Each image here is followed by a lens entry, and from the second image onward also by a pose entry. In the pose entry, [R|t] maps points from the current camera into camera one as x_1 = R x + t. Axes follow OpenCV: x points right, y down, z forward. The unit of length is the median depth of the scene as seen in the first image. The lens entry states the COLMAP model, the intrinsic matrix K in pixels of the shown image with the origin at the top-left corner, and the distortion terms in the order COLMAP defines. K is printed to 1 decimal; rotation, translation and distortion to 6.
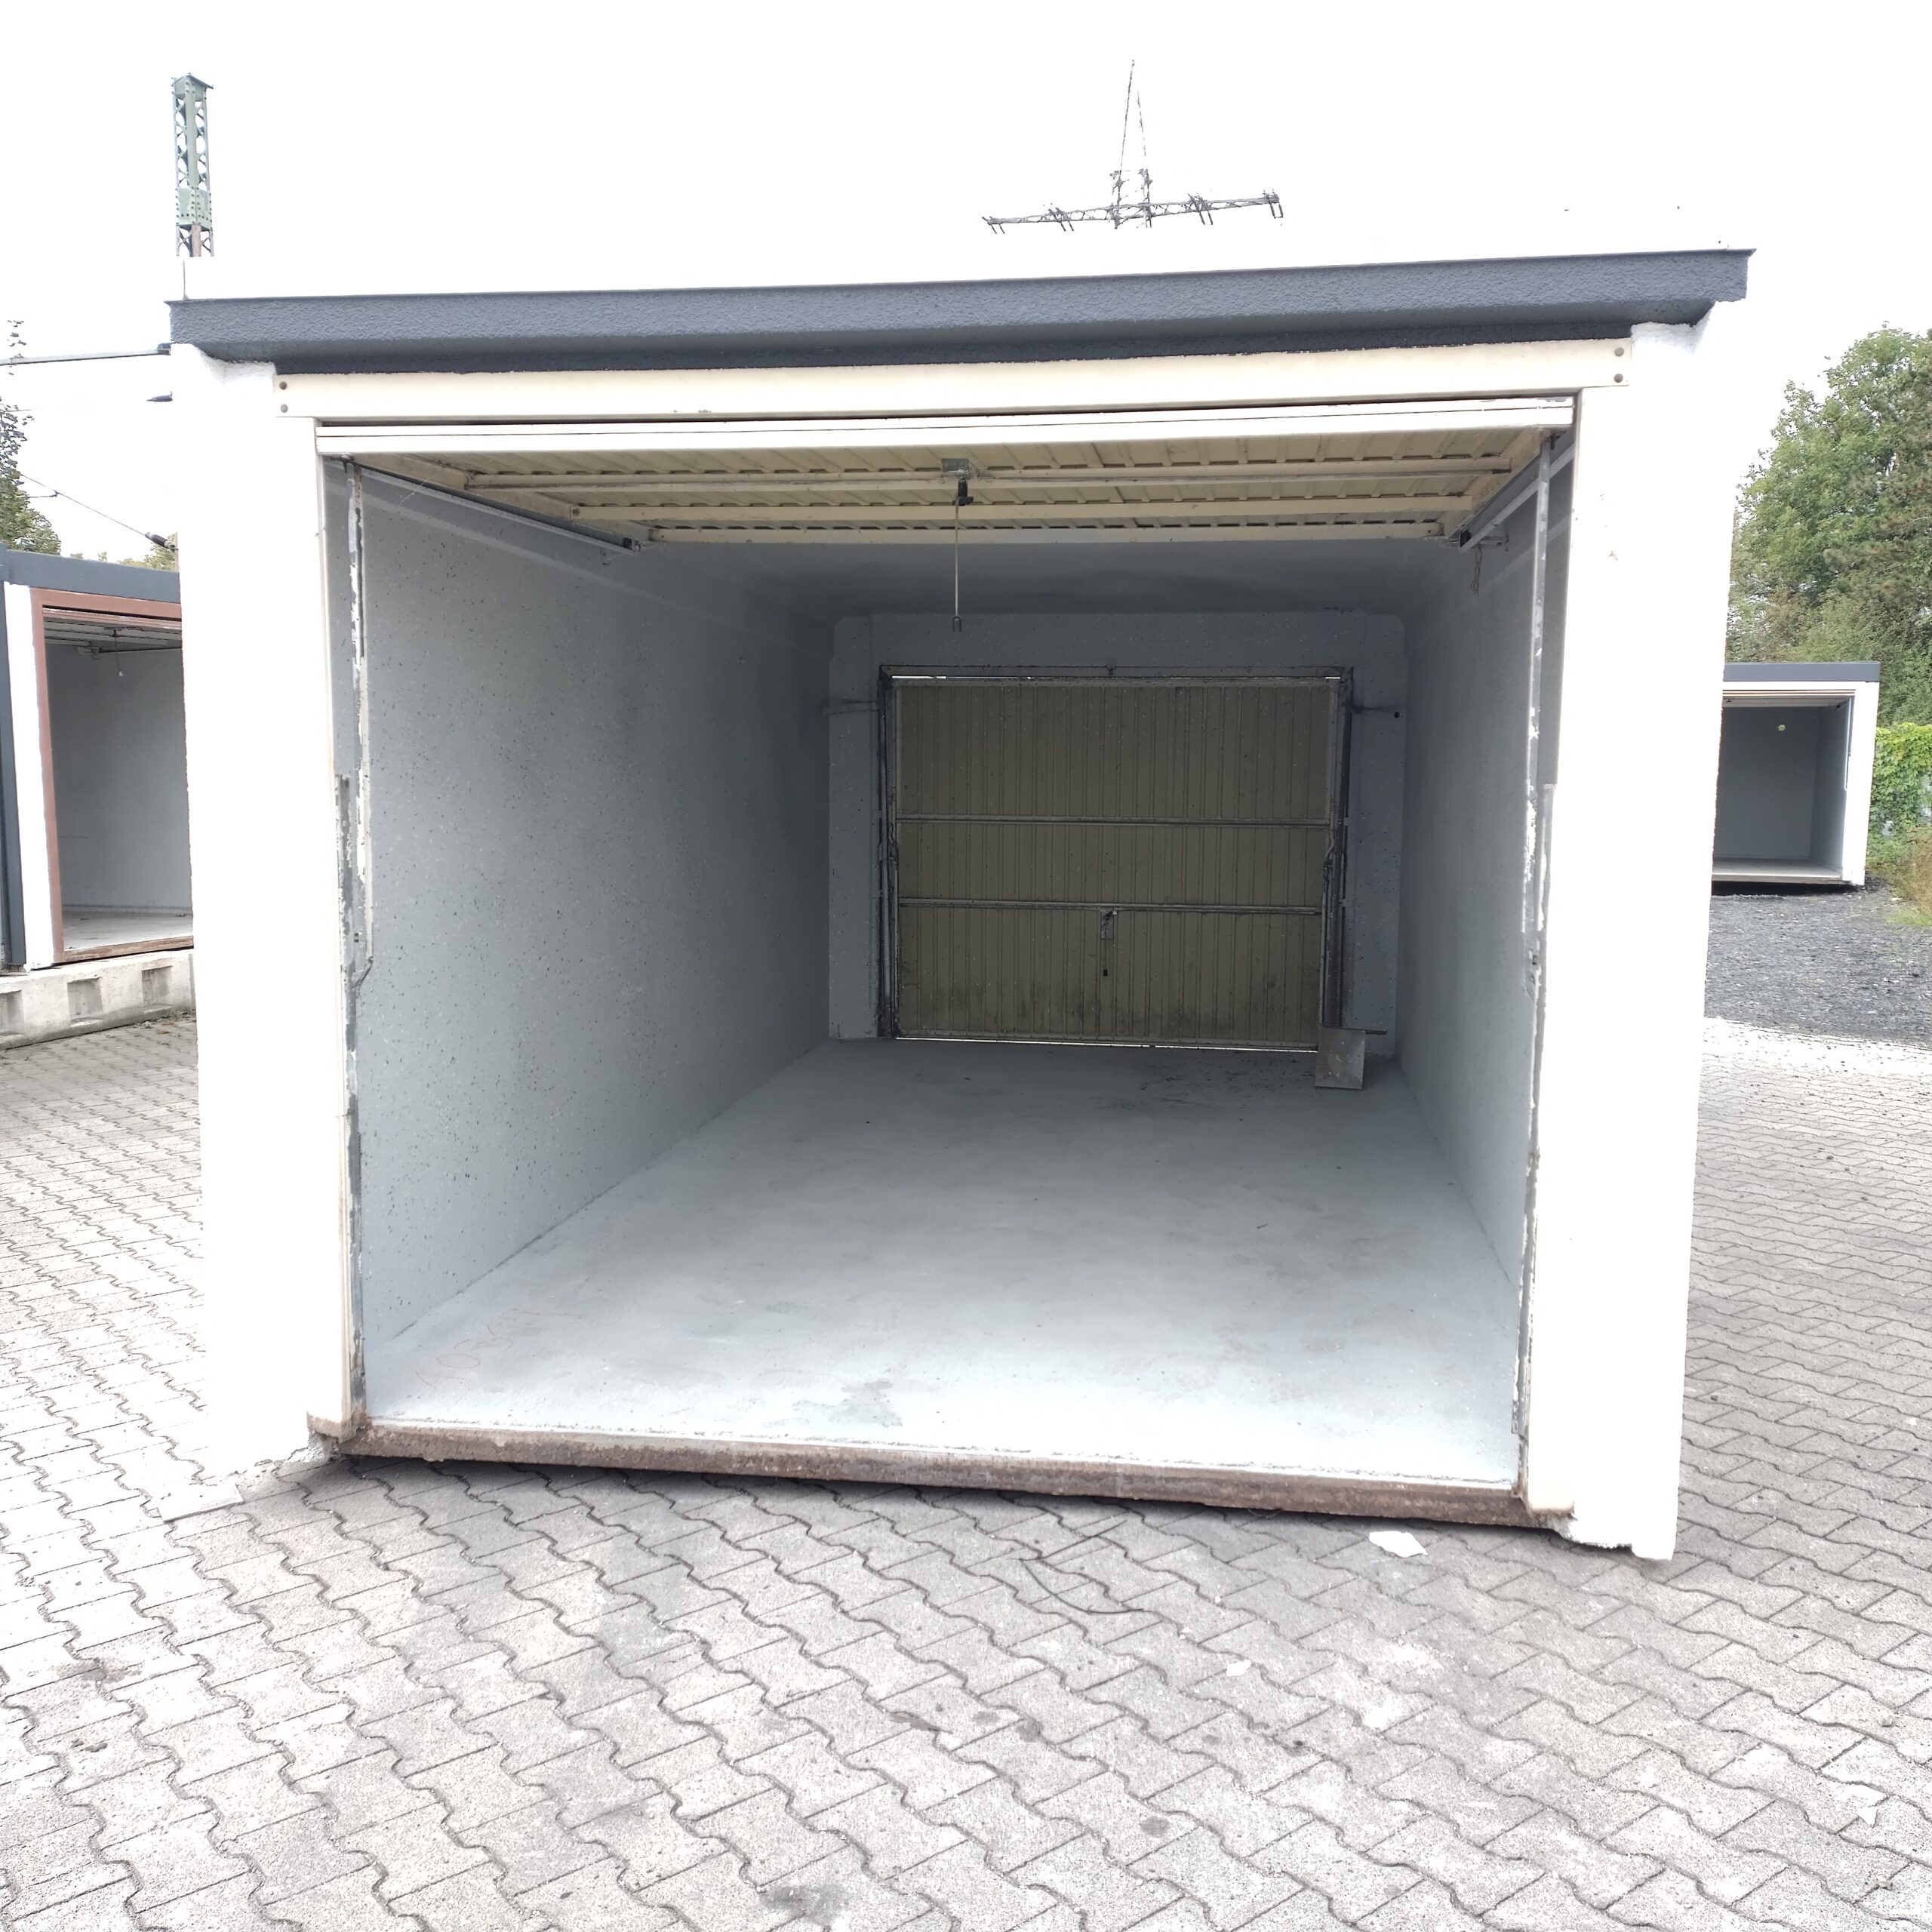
lens RADIAL K [[1856.6, 0, 973.8], [0, 1856.6, 899.4], [0, 0, 1]] dist [0.108221, -0.160442]
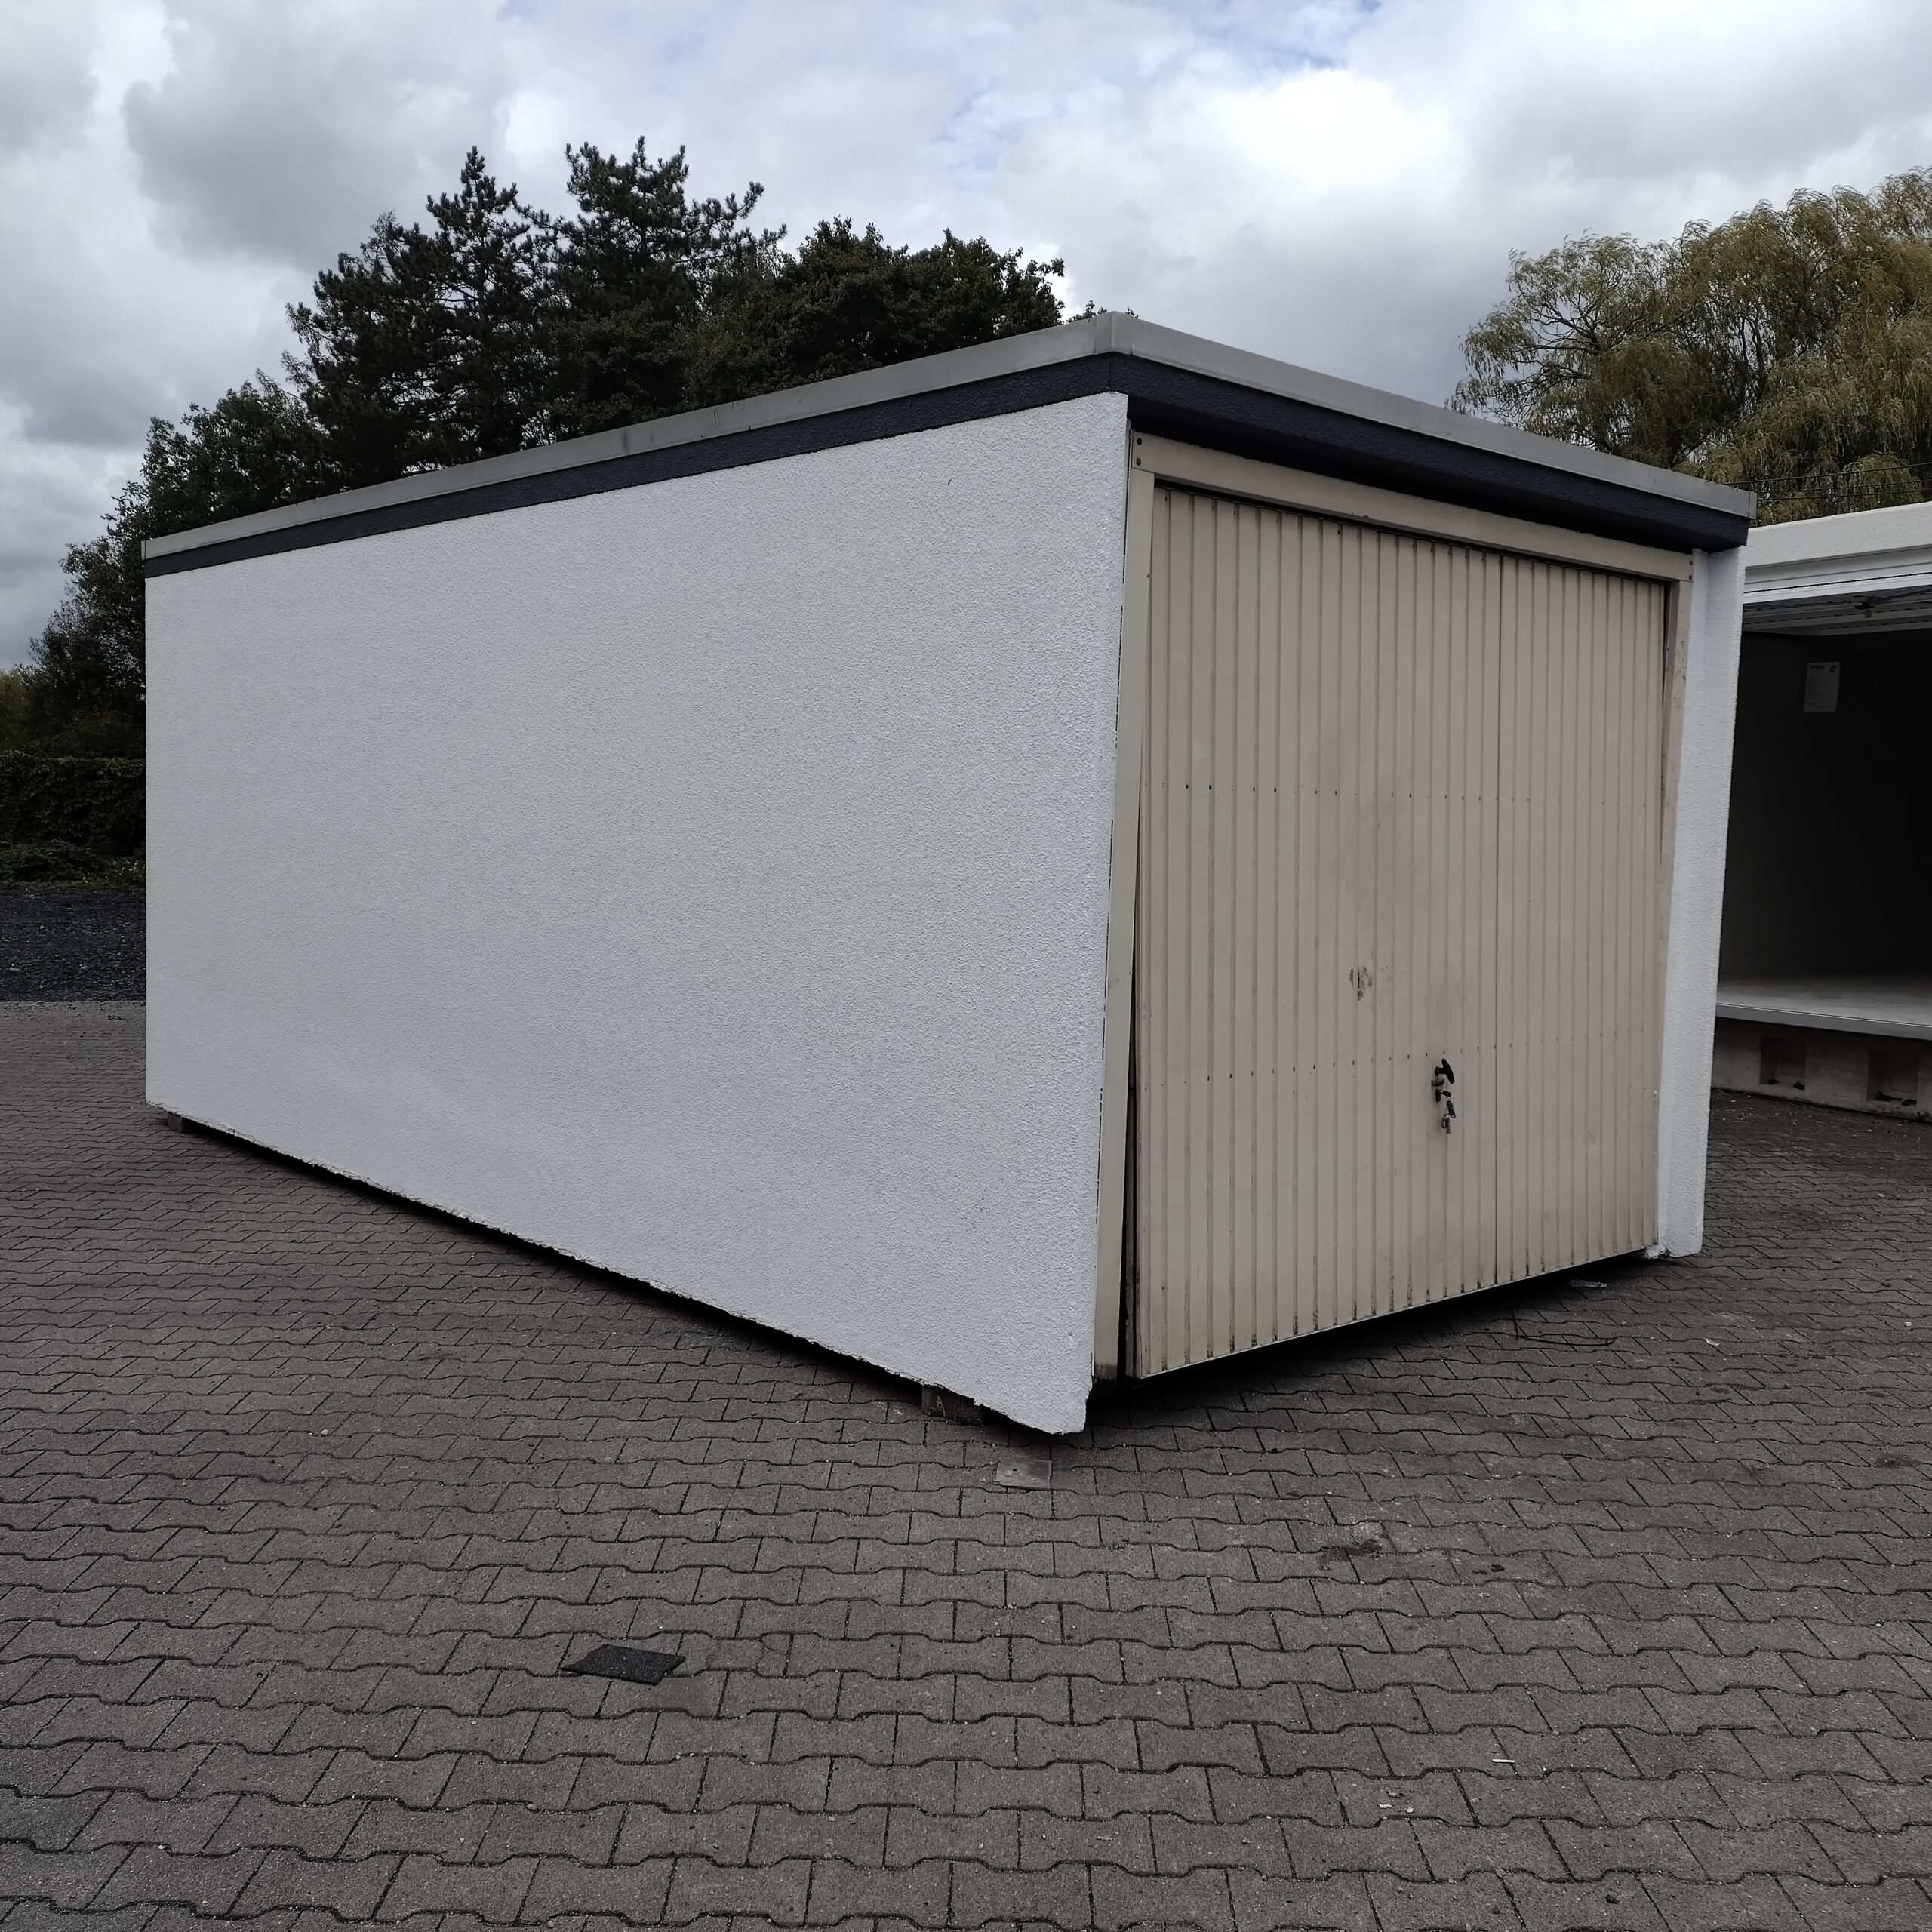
lens RADIAL K [[1885.4, 0, 968.5], [0, 1885.4, 902.6], [0, 0, 1]] dist [0.093758, -0.140350]
pose [[0.630541, -0.022922, 0.775818, -1.537250], [0.043114, 0.999055, -0.005522, 0.007230], [-0.774958, 0.036931, 0.630933, 0.431316]]
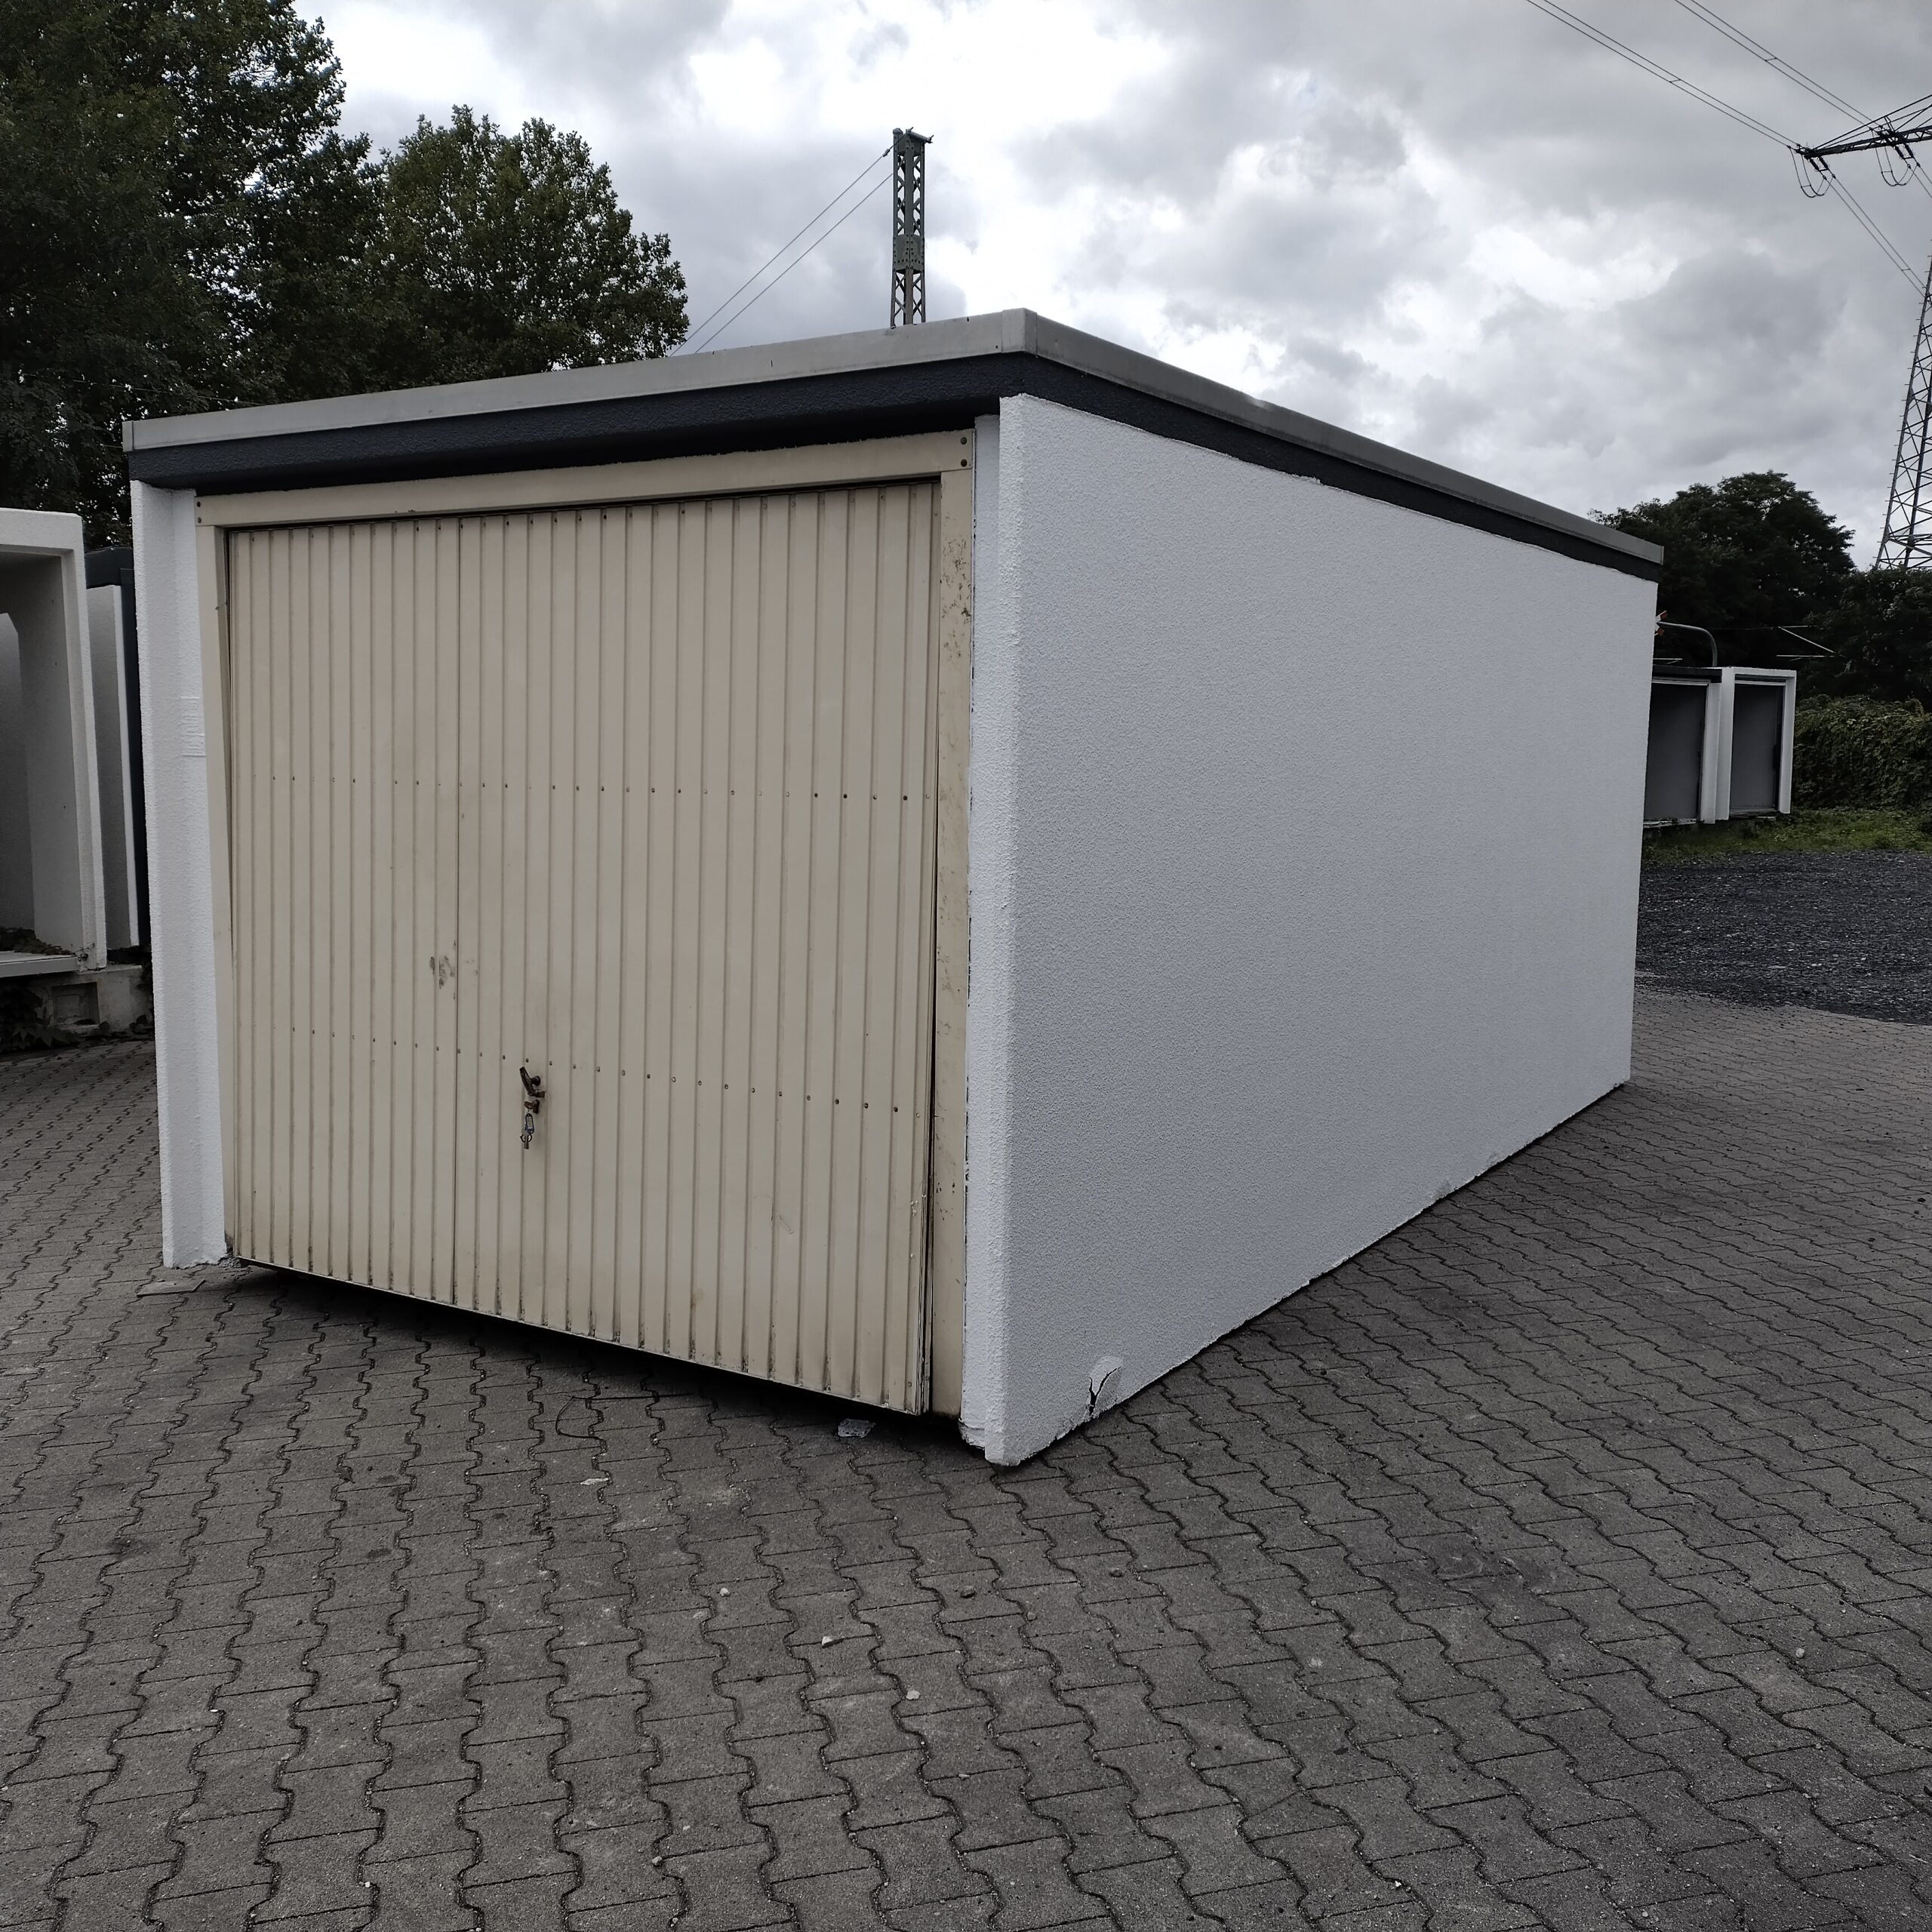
lens RADIAL K [[1856.6, 0, 973.8], [0, 1856.6, 899.4], [0, 0, 1]] dist [0.108221, -0.160442]
pose [[0.917928, 0.038805, -0.394844, 0.862297], [-0.035263, 0.999246, 0.016226, -0.021866], [0.395176, -0.000970, 0.918605, -0.082829]]
